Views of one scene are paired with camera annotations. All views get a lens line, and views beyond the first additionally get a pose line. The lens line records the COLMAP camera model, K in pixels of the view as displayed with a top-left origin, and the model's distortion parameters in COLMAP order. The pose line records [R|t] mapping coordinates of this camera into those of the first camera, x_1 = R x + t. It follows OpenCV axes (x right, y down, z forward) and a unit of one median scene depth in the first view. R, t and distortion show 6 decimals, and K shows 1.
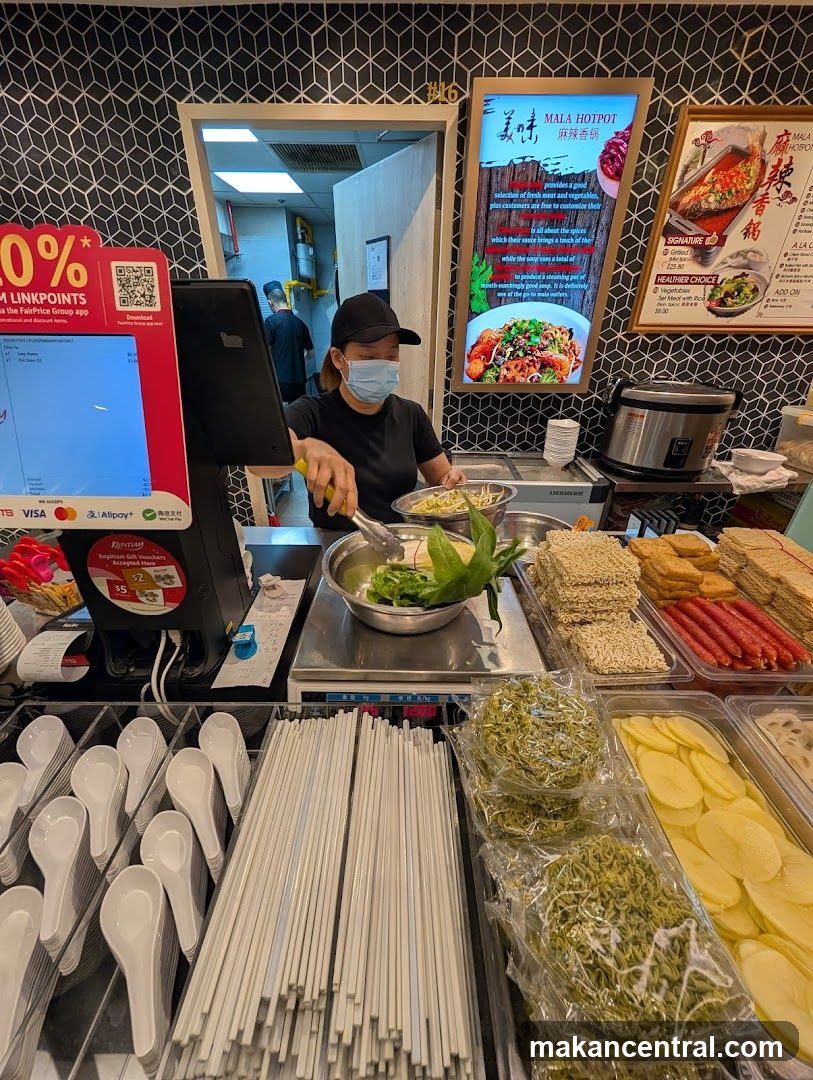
lens RADIAL K [[406.4, 0, 403.9], [0, 406.4, 533.8], [0, 0, 1]] dist [-0.001718, 0.000538]
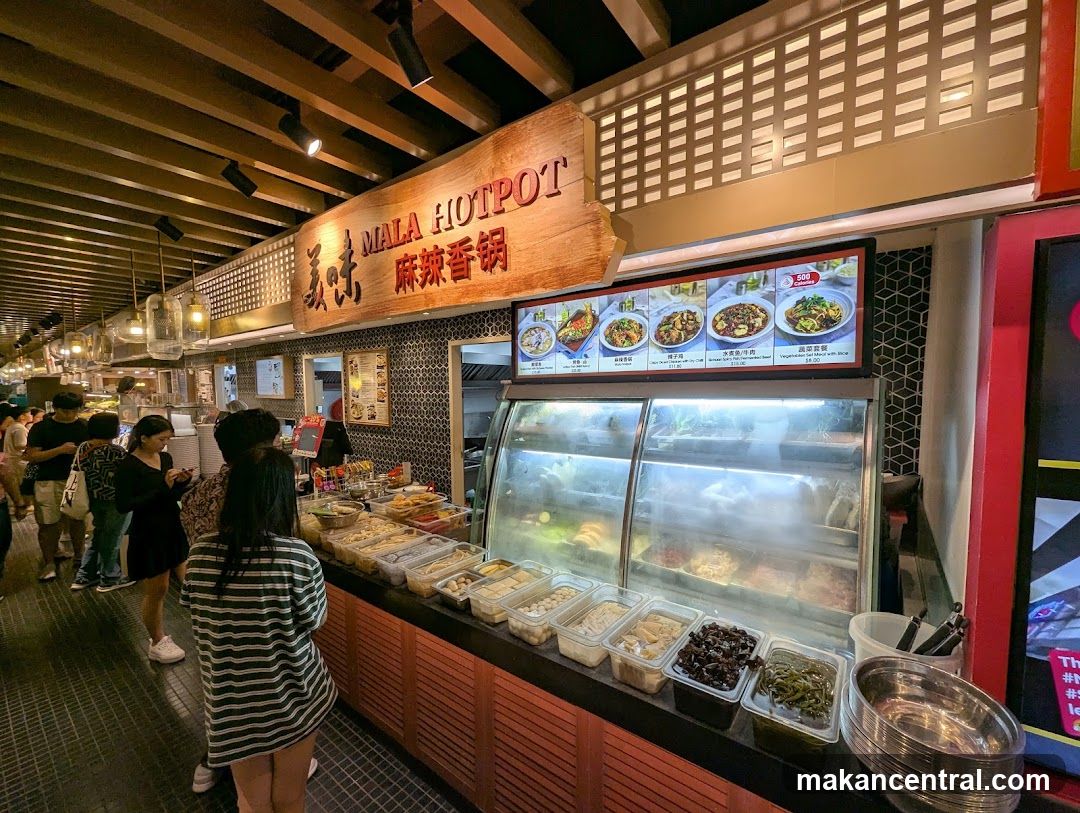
lens RADIAL K [[447.7, 0, 543.6], [0, 447.7, 416.5], [0, 0, 1]] dist [-0.001790, -0.000242]
pose [[0.810605, 0.025934, -0.585019, 1.577432], [-0.270420, 0.902698, -0.334678, 0.185993], [0.519416, 0.429493, 0.738744, -0.593597]]
